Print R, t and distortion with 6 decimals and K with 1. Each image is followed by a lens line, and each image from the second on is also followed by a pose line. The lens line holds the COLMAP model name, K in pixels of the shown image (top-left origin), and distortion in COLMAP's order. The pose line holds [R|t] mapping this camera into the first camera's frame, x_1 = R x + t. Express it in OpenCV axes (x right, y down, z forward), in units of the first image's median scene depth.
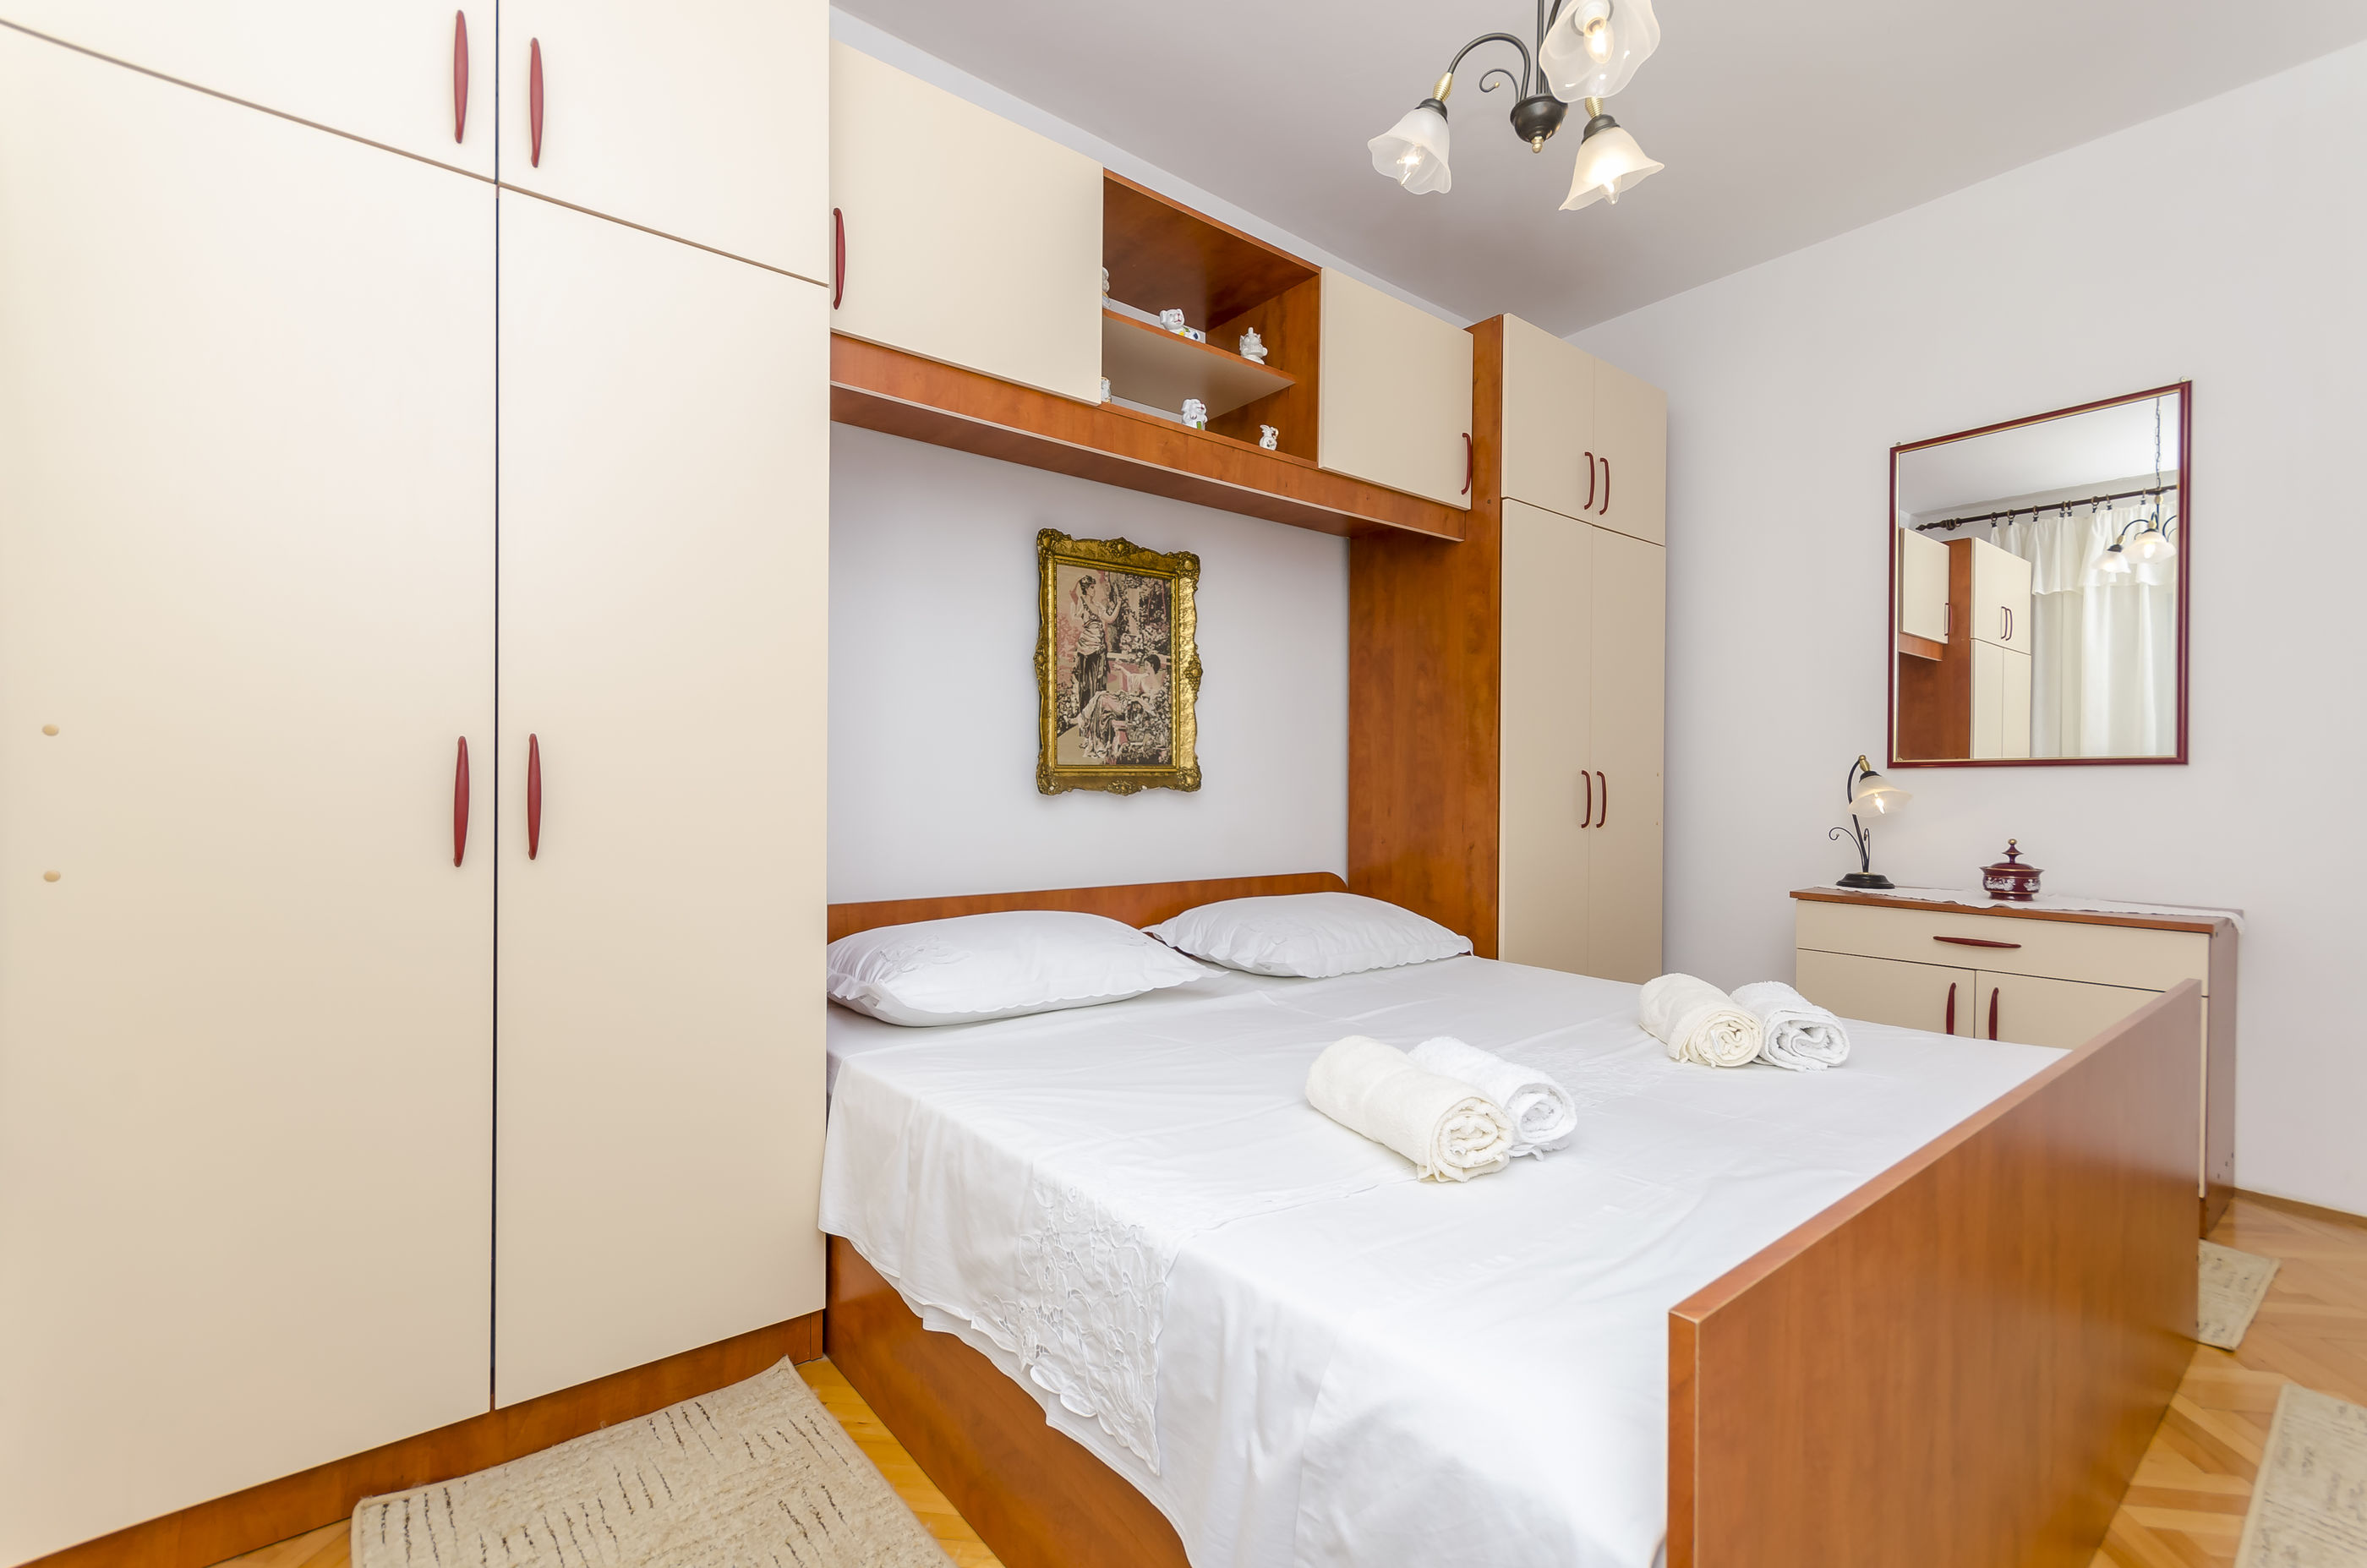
lens RADIAL K [[1035.5, 0, 1184.4], [0, 1035.5, 777.8], [0, 0, 1]] dist [-0.001057, -0.000158]
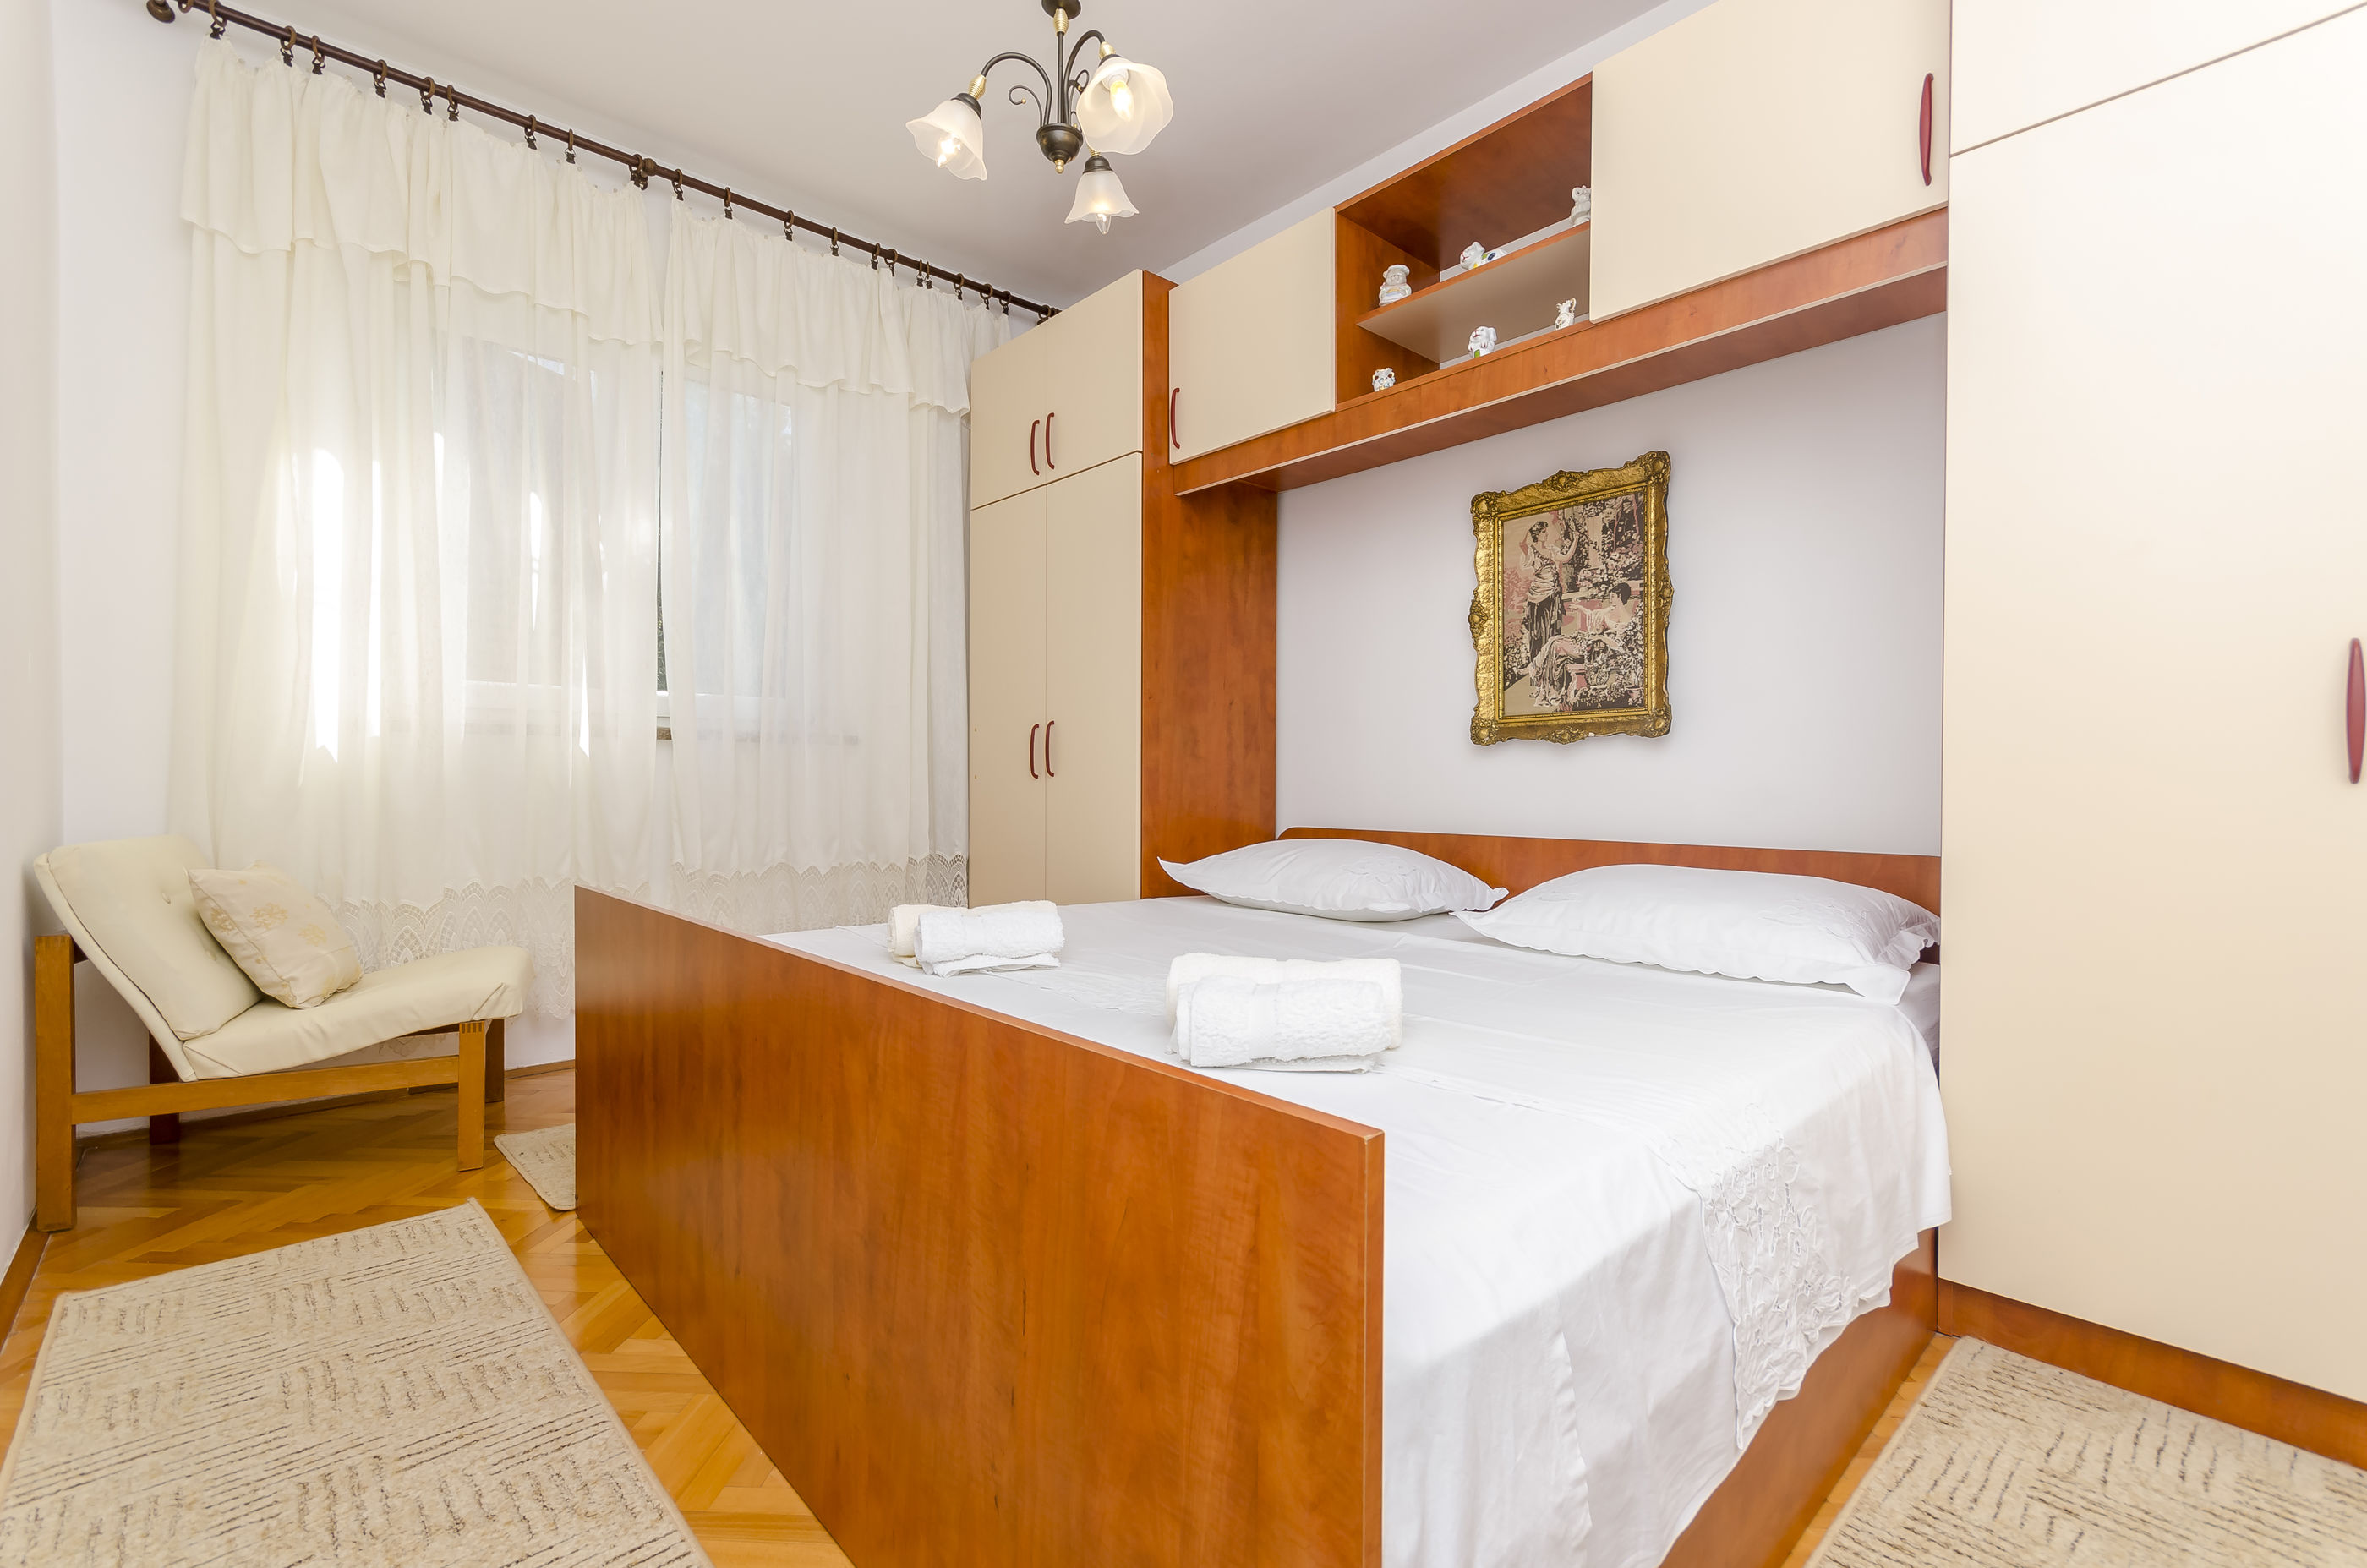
lens RADIAL K [[1035.5, 0, 1185.5], [0, 1035.5, 790.0], [0, 0, 1]] dist [-0.001057, -0.000158]
pose [[0.063361, 0.005441, -0.997976, 0.855682], [0.007925, 0.999951, 0.005955, 0.050675], [0.997959, -0.008286, 0.063315, 0.592412]]
